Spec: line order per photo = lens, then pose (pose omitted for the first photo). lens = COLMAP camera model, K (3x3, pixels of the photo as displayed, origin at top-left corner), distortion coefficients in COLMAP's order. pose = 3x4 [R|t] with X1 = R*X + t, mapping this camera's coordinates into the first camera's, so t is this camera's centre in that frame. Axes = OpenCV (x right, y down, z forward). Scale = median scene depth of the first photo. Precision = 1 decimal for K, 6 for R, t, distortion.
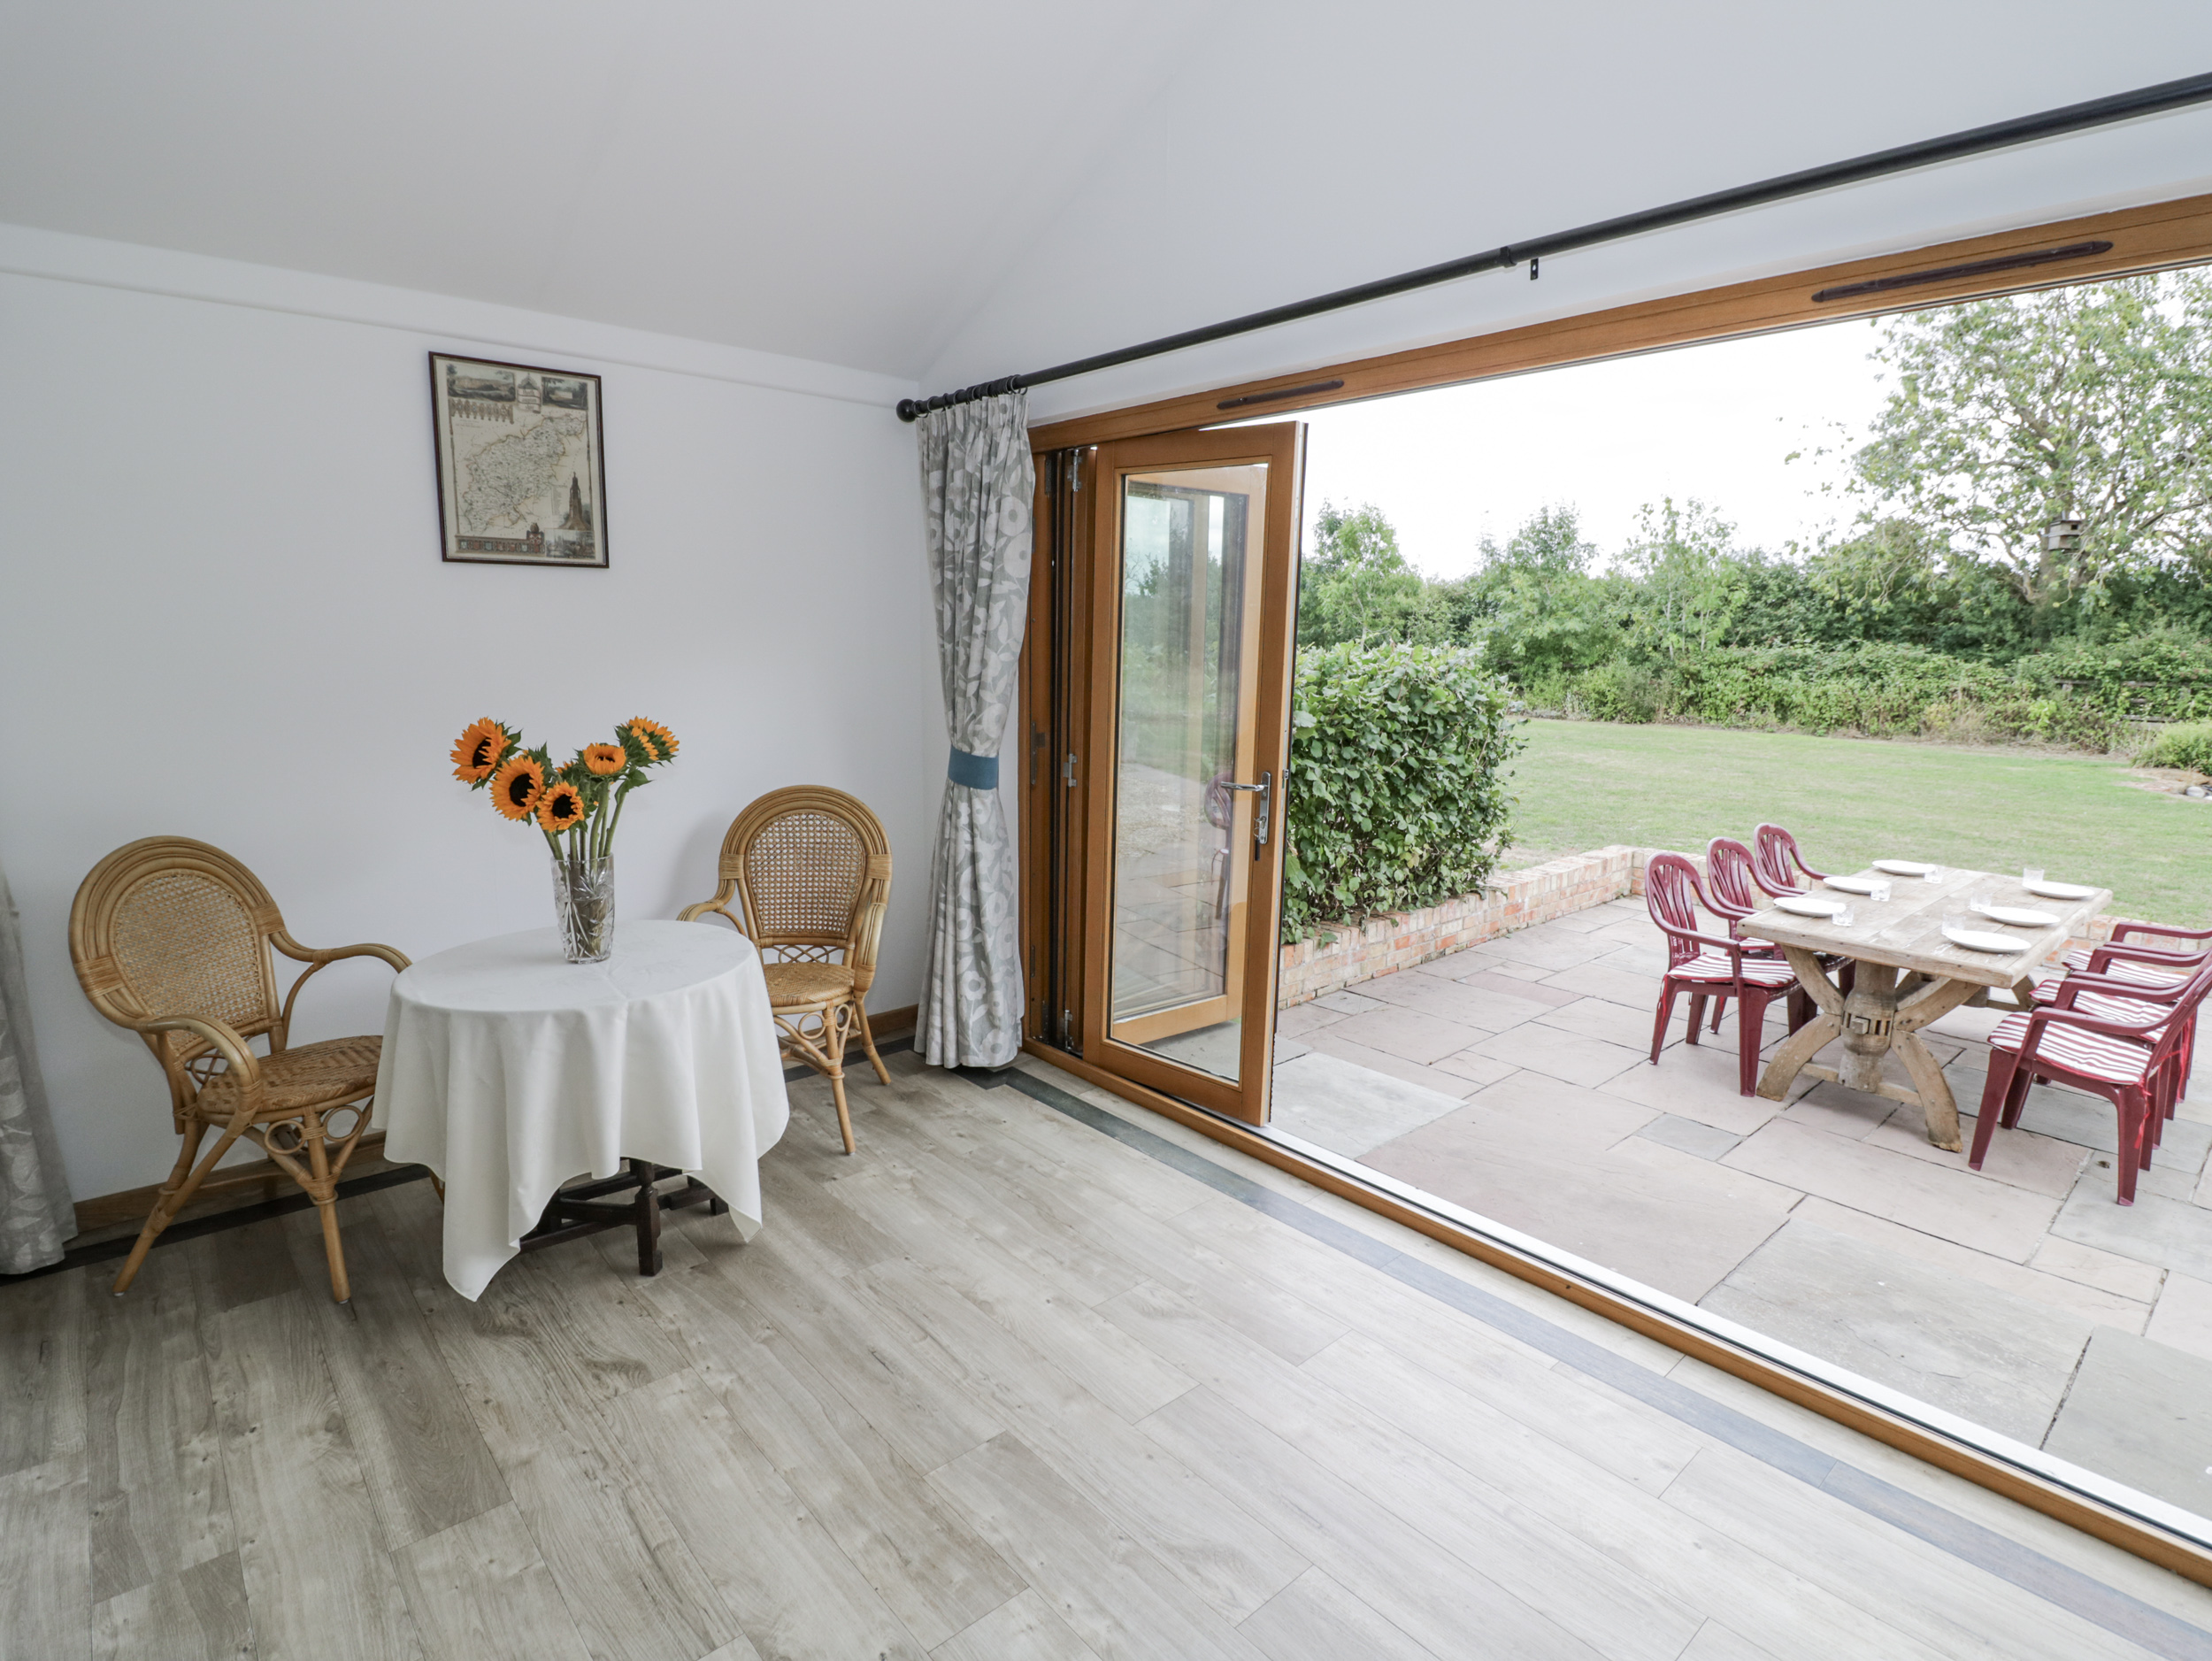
lens RADIAL K [[1219.5, 0, 1106.0], [0, 1219.5, 830.5], [0, 0, 1]] dist [-0.003276, -0.001009]
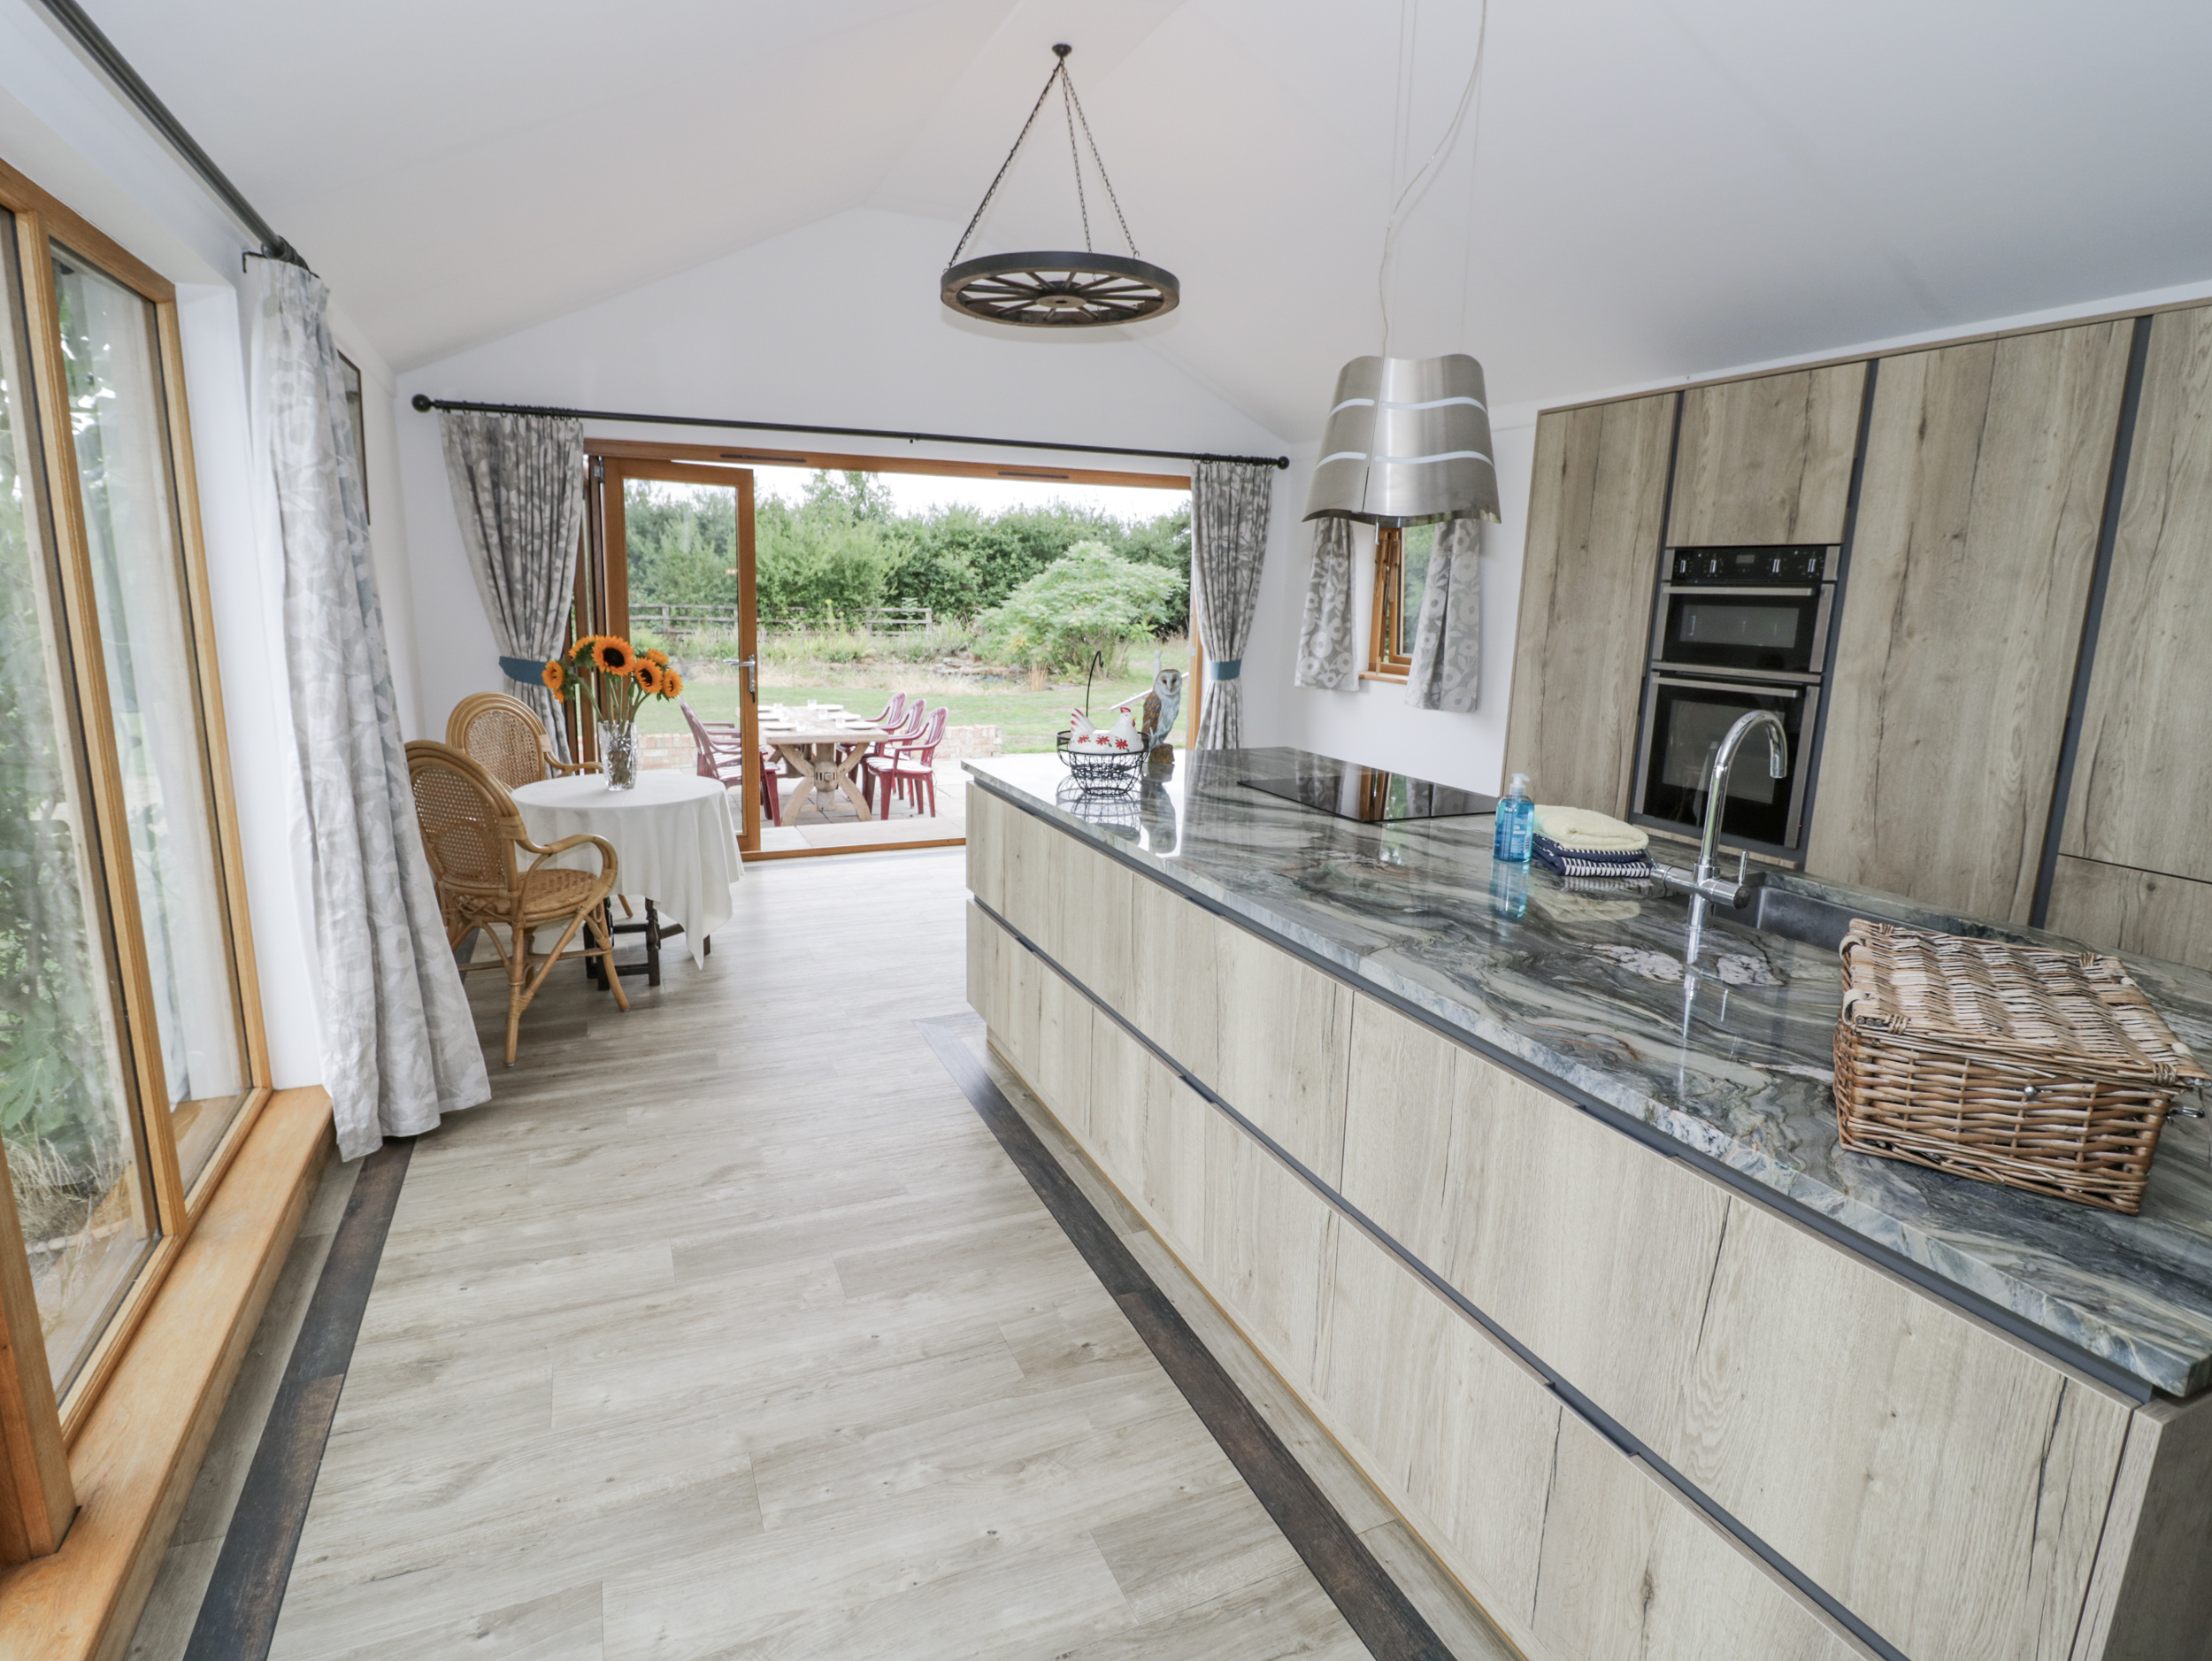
lens RADIAL K [[1219.5, 0, 1106.0], [0, 1219.5, 830.5], [0, 0, 1]] dist [-0.003276, -0.001009]
pose [[0.291829, -0.193775, 0.936636, -1.543862], [0.133148, 0.977958, 0.160839, -0.009376], [-0.947158, 0.077774, 0.311197, -0.083268]]
